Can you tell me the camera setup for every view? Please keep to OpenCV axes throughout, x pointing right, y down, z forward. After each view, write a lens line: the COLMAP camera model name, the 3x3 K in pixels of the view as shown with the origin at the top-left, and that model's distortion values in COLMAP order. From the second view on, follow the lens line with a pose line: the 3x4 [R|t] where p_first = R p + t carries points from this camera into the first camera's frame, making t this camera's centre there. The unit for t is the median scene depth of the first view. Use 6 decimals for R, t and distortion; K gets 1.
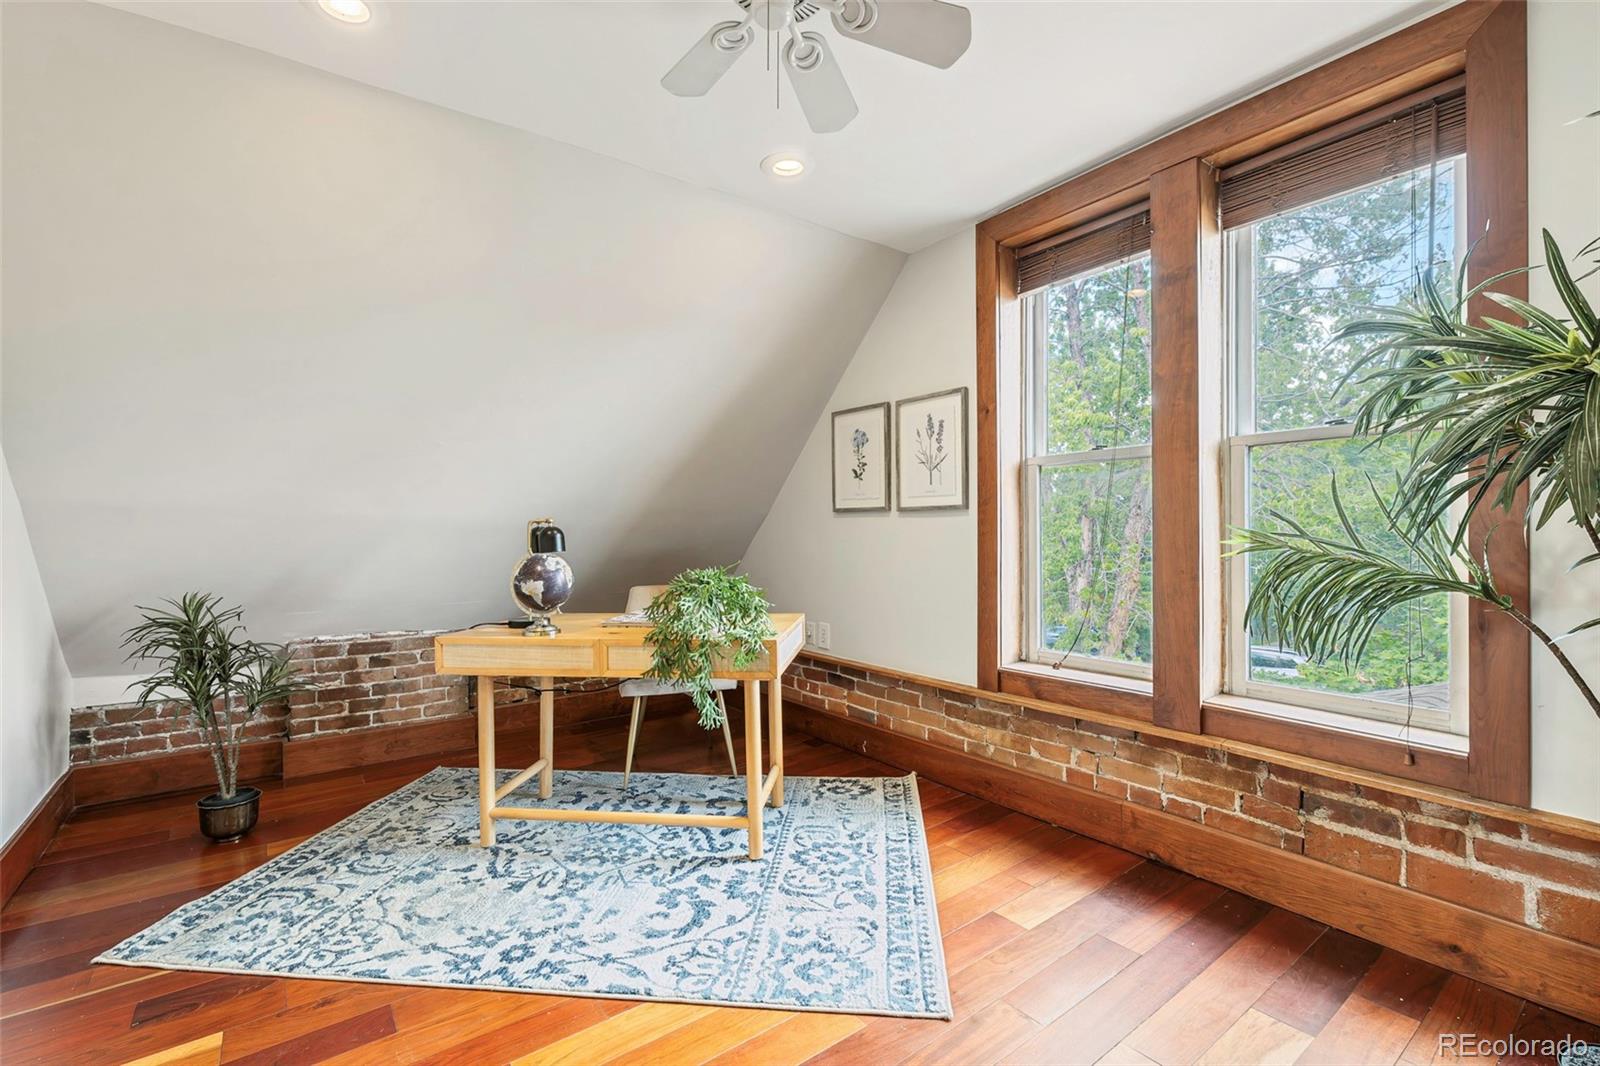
lens RADIAL K [[699.7, 0, 786.7], [0, 699.7, 527.1], [0, 0, 1]] dist [0.000367, -0.001899]
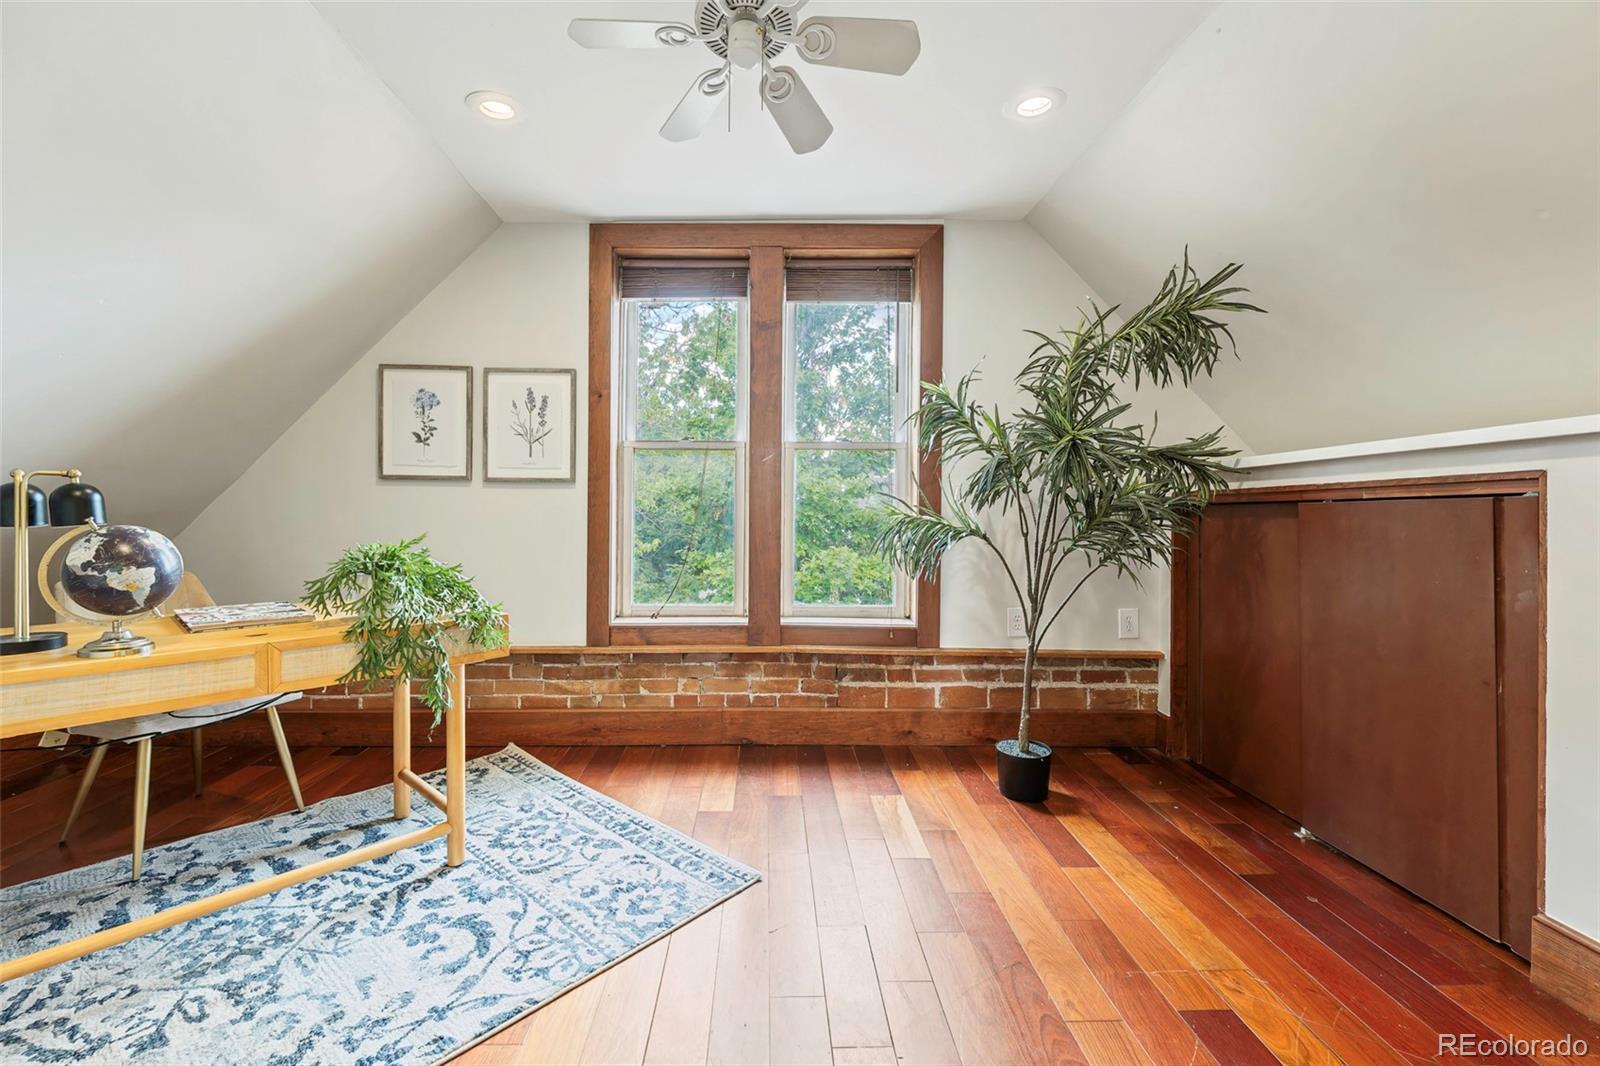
lens RADIAL K [[699.7, 0, 760.3], [0, 699.7, 504.1], [0, 0, 1]] dist [0.000367, -0.001899]
pose [[0.588500, 0.015824, 0.808343, -0.547072], [-0.016030, 0.999840, -0.007902, 0.014354], [-0.808338, -0.008308, 0.588659, 0.163695]]
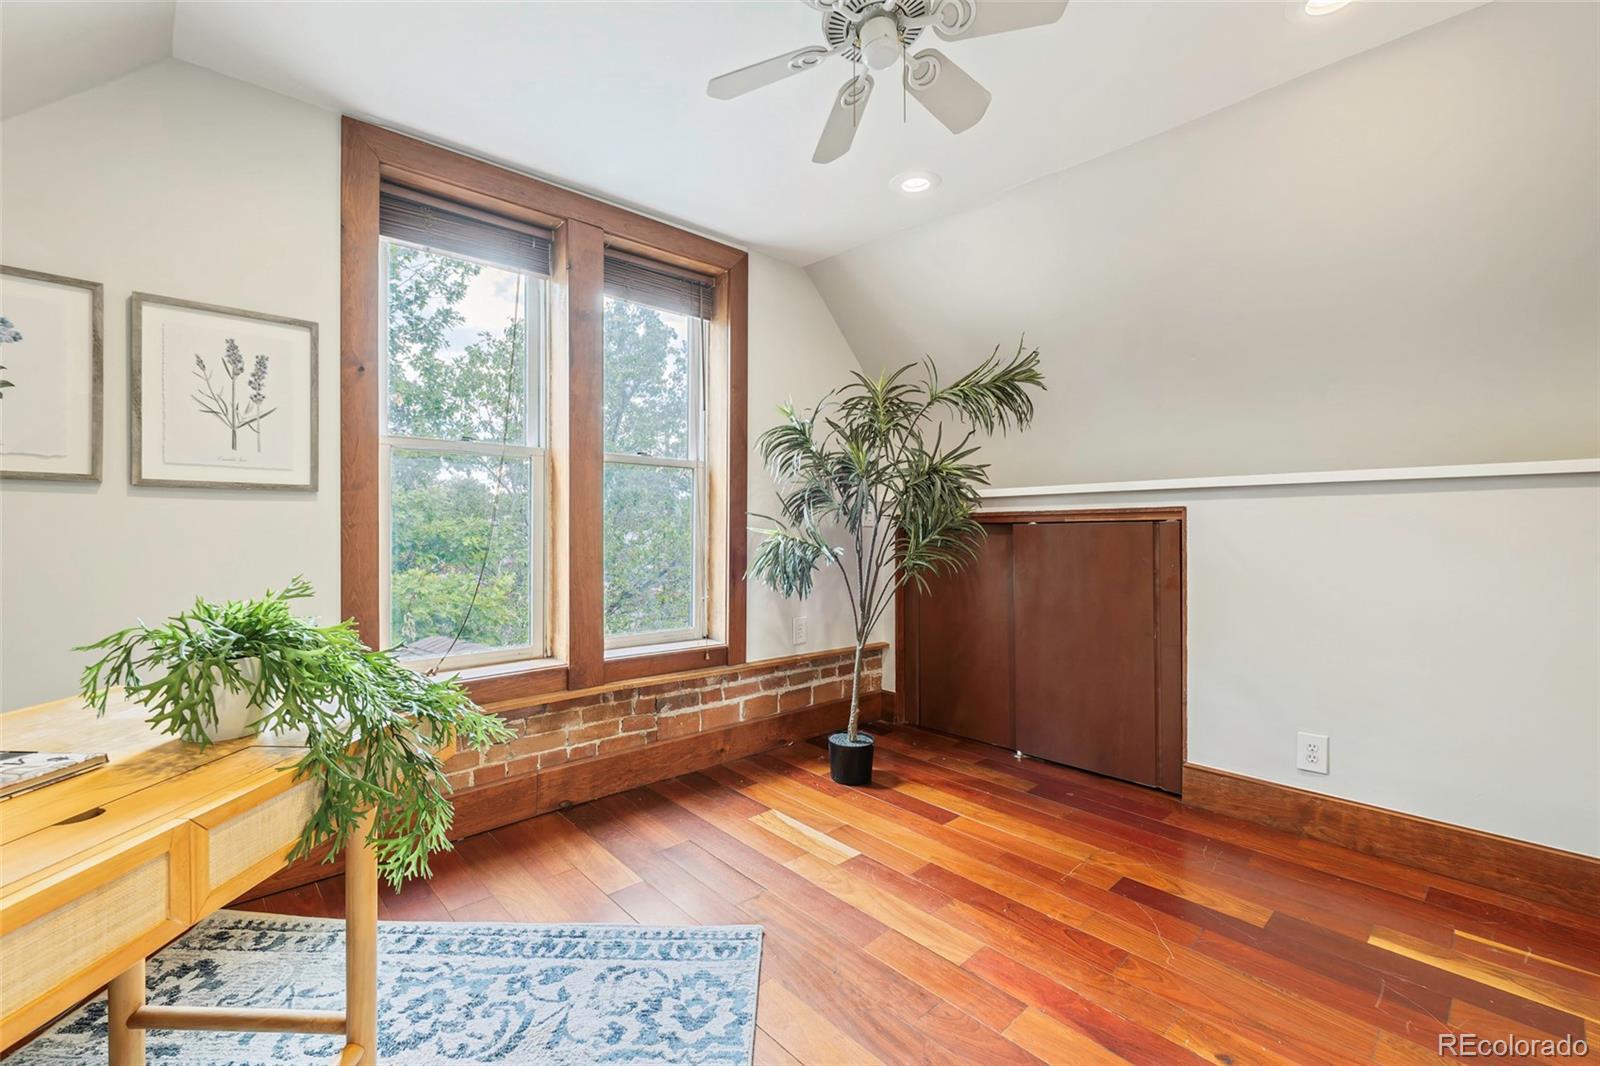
lens RADIAL K [[699.7, 0, 785.9], [0, 699.7, 525.7], [0, 0, 1]] dist [0.000367, -0.001899]
pose [[-0.114852, 0.006761, 0.993360, -0.641546], [-0.011123, 0.999905, -0.008092, 0.012391], [-0.993320, -0.011979, -0.114766, 0.735124]]
